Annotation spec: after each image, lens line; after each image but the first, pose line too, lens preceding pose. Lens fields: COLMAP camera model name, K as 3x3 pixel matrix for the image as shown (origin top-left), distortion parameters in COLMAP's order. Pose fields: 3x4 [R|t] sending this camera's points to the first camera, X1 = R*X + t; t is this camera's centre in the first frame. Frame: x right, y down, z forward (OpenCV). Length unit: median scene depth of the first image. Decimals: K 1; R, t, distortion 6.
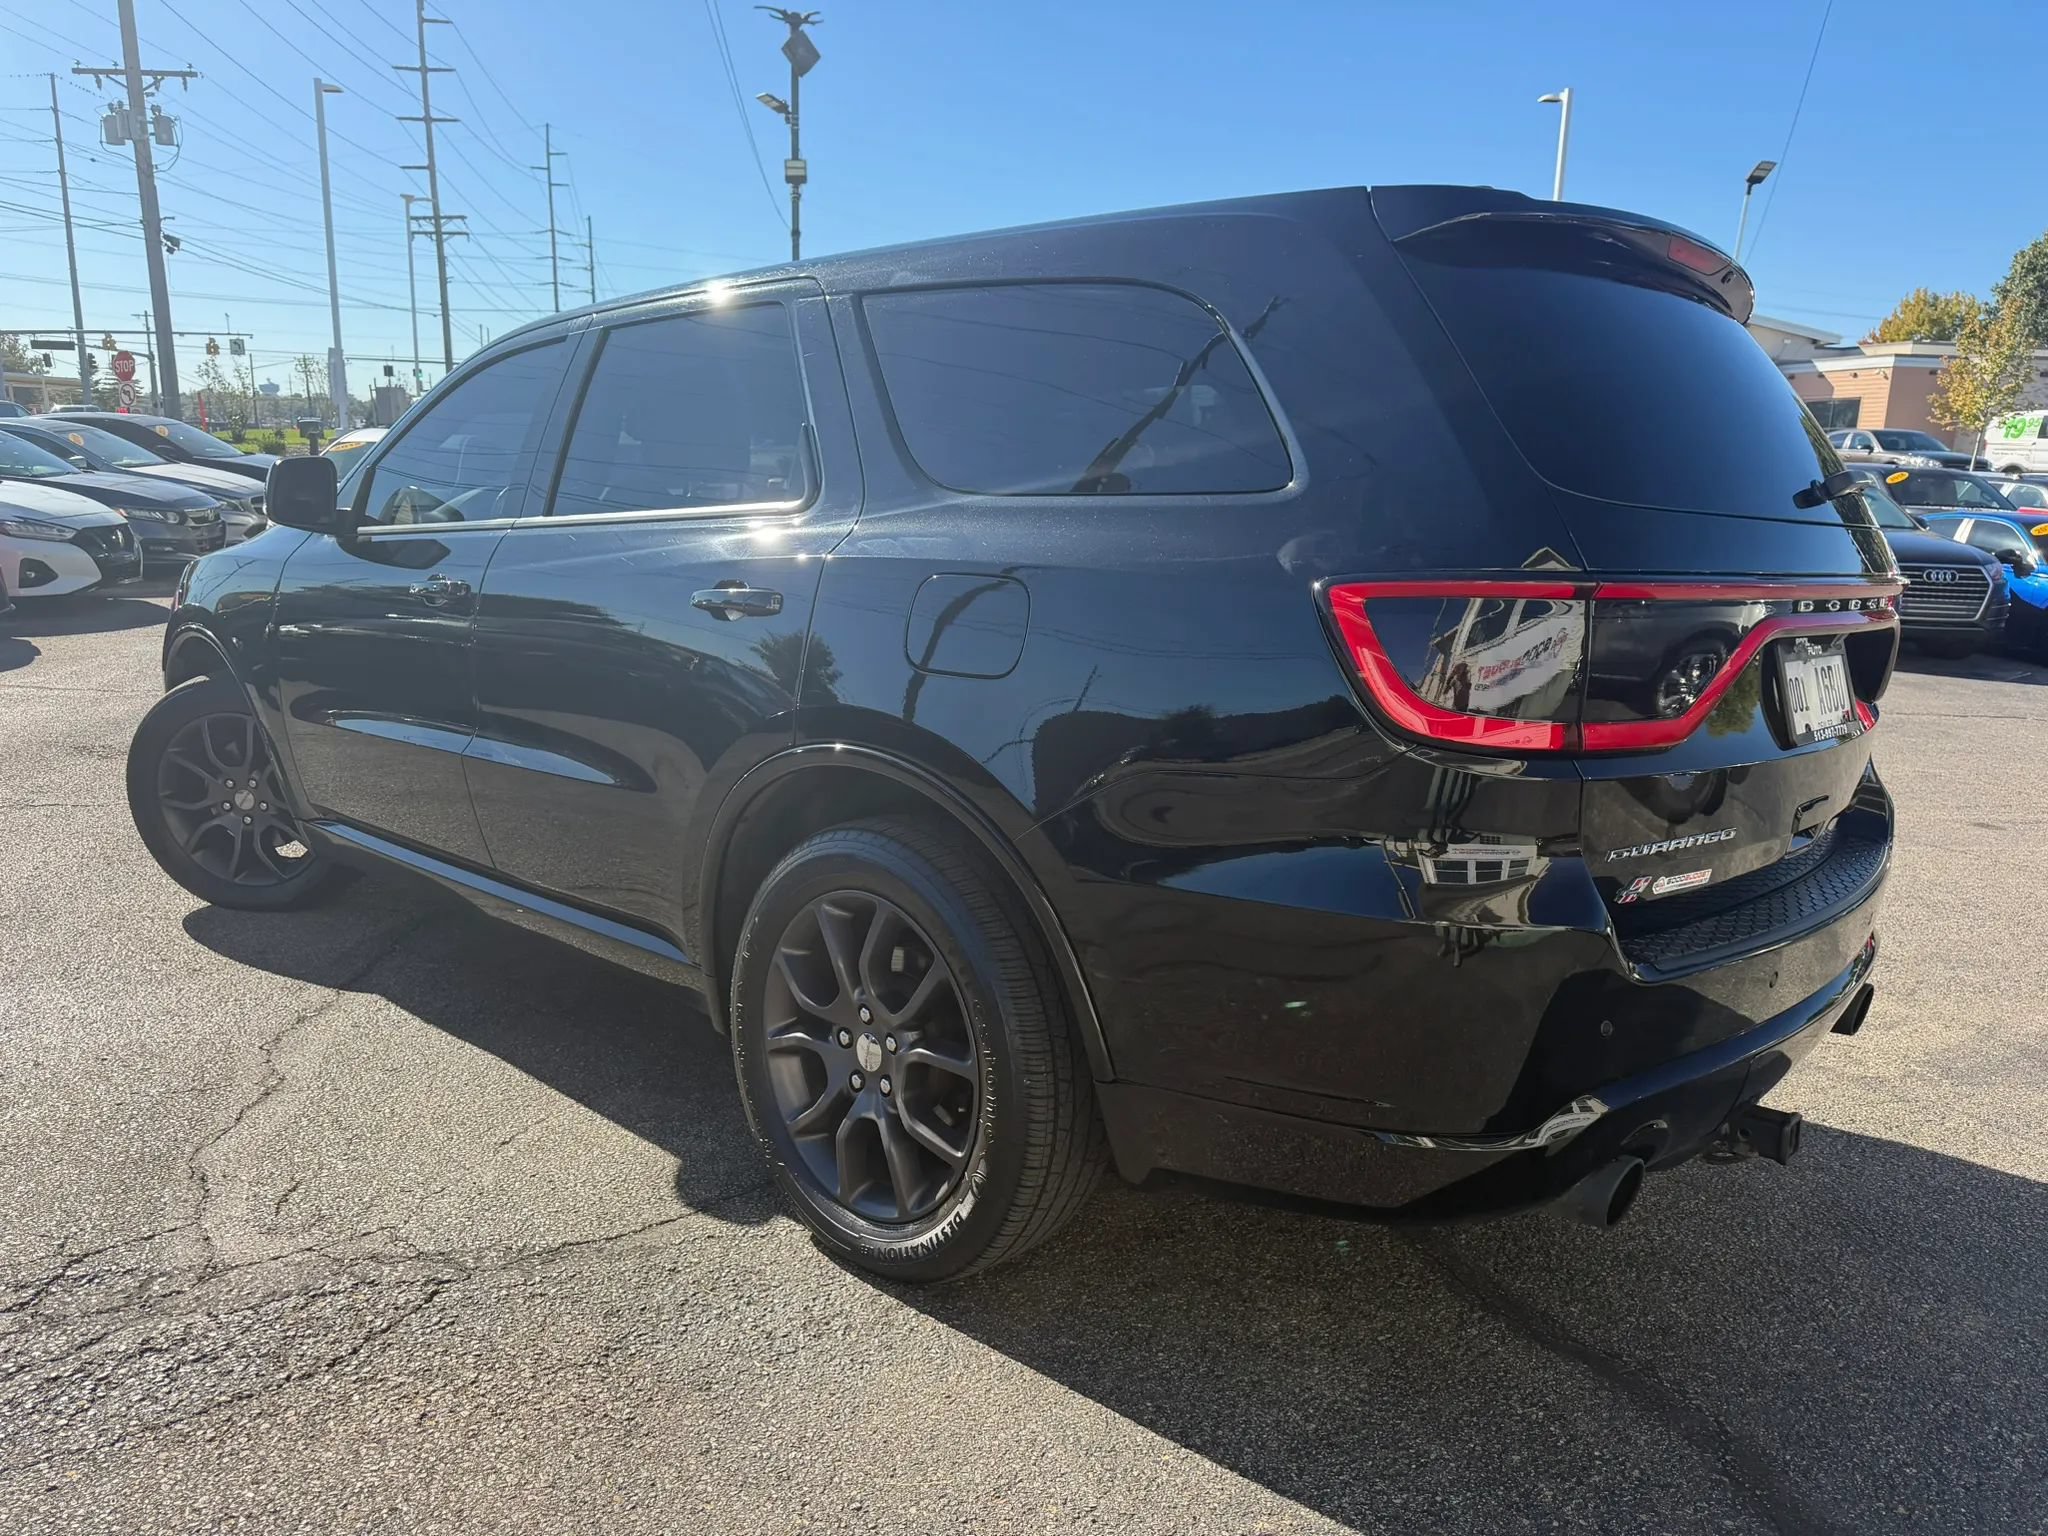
lens RADIAL K [[1482.8, 0, 1040.9], [0, 1482.8, 764.3], [0, 0, 1]] dist [0.002649, -0.004514]
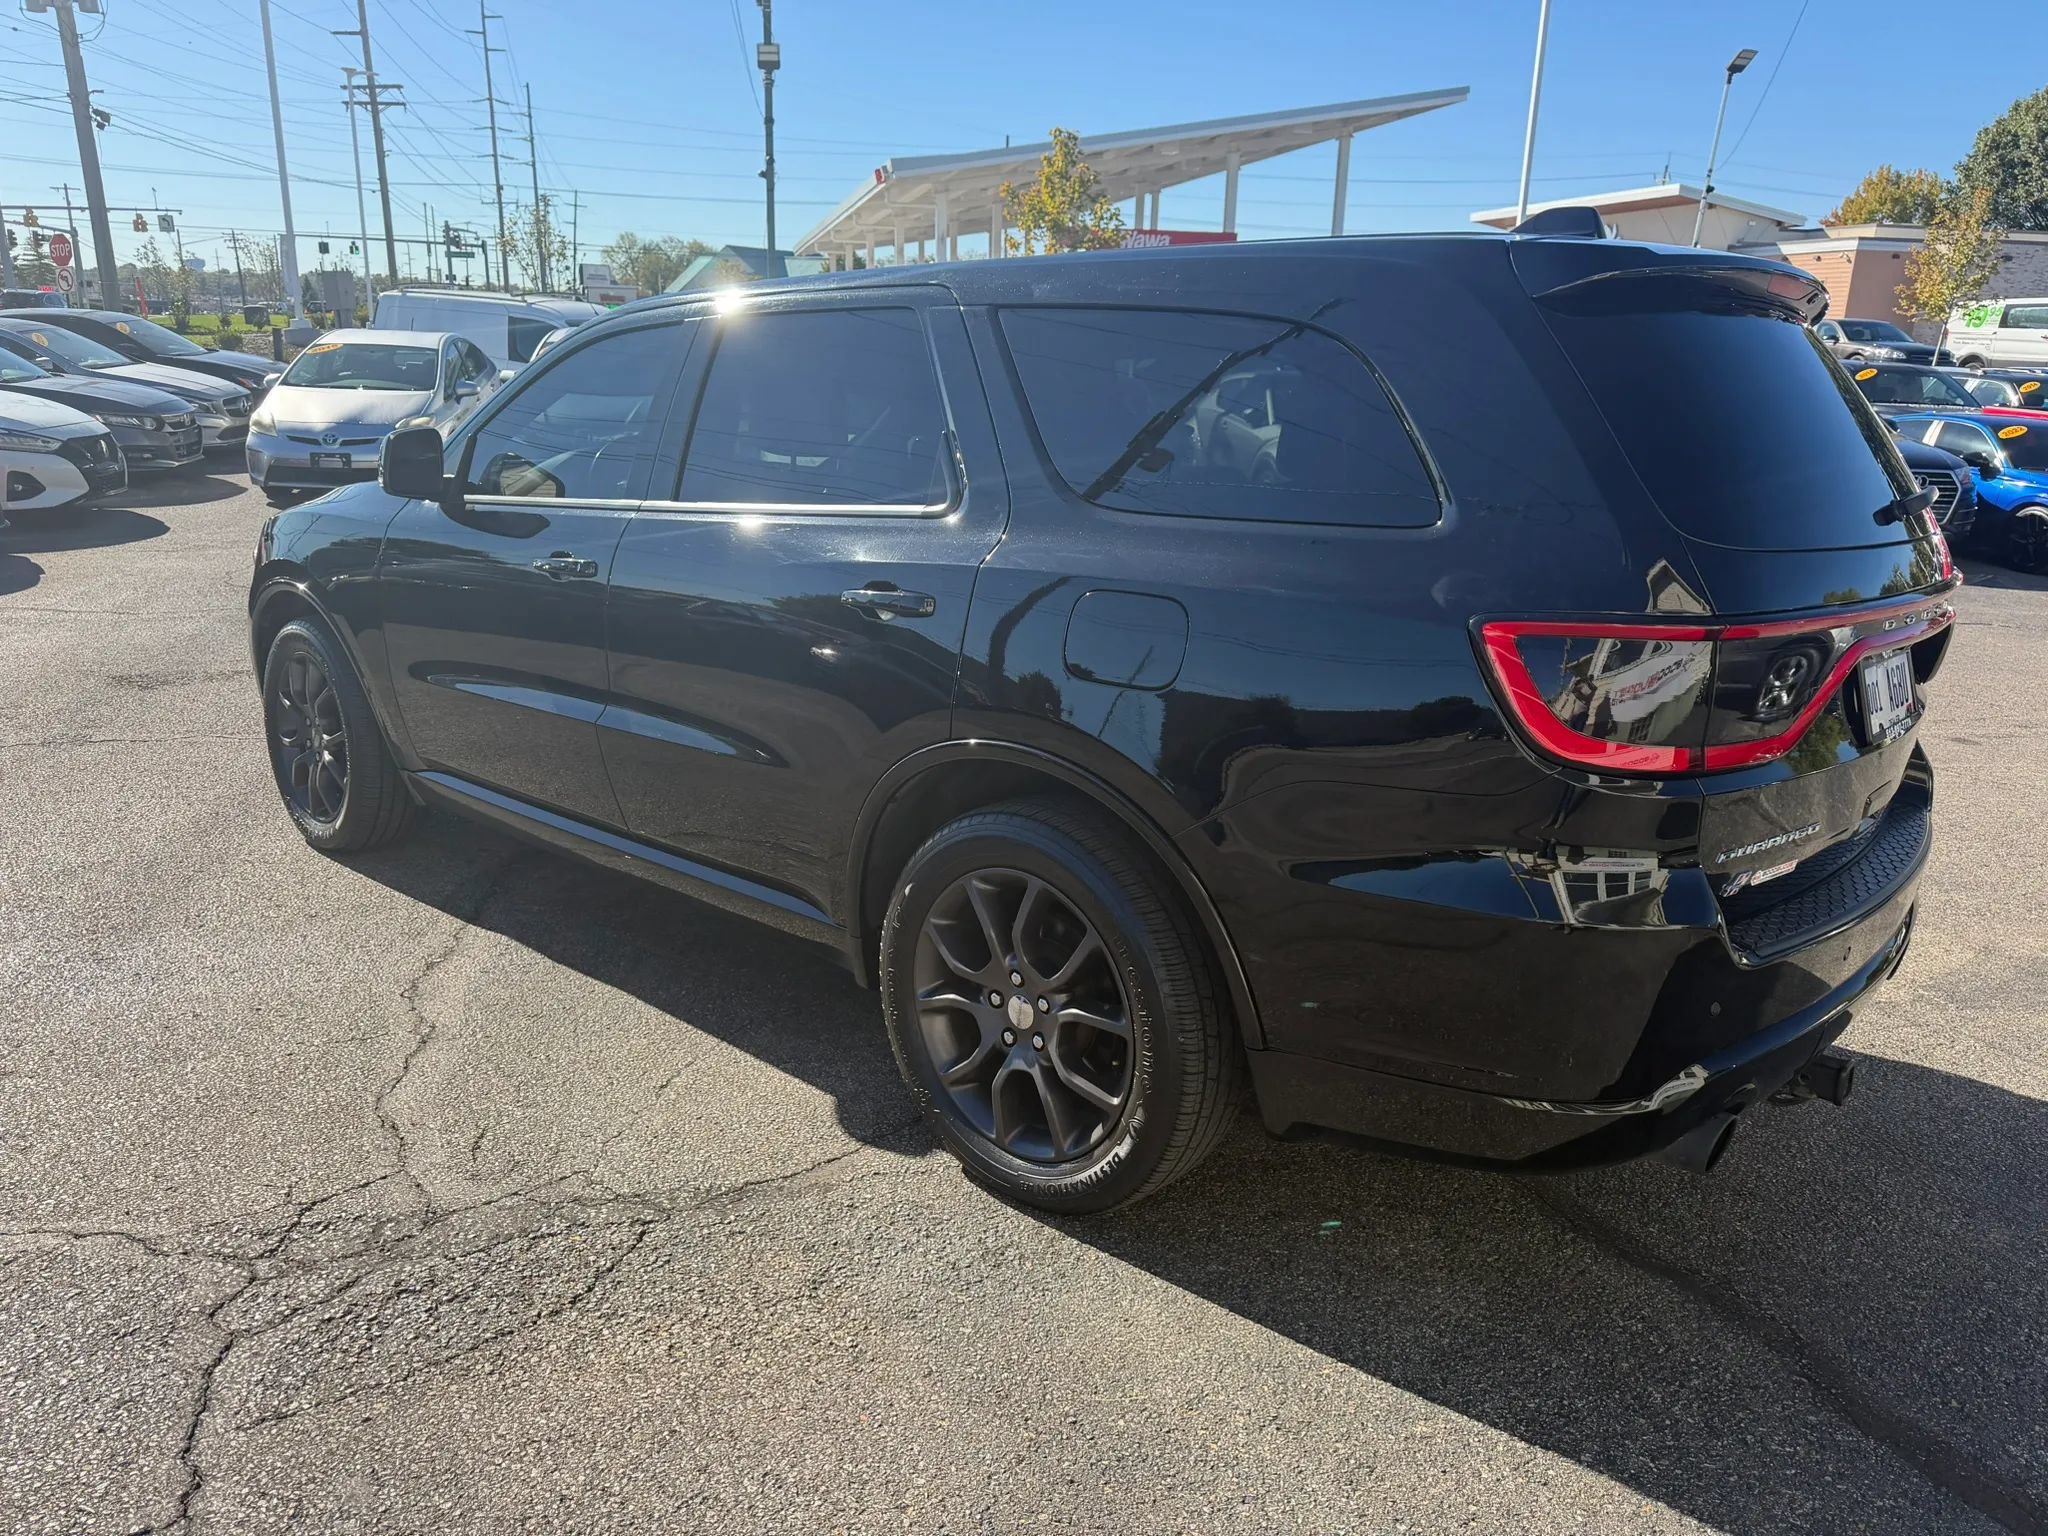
lens RADIAL K [[1482.8, 0, 1038.3], [0, 1482.8, 754.9], [0, 0, 1]] dist [0.002649, -0.004514]
pose [[0.999557, -0.008399, 0.028545, -0.133760], [0.006303, 0.997330, 0.072754, -0.077069], [-0.029080, -0.072542, 0.996941, -0.088663]]
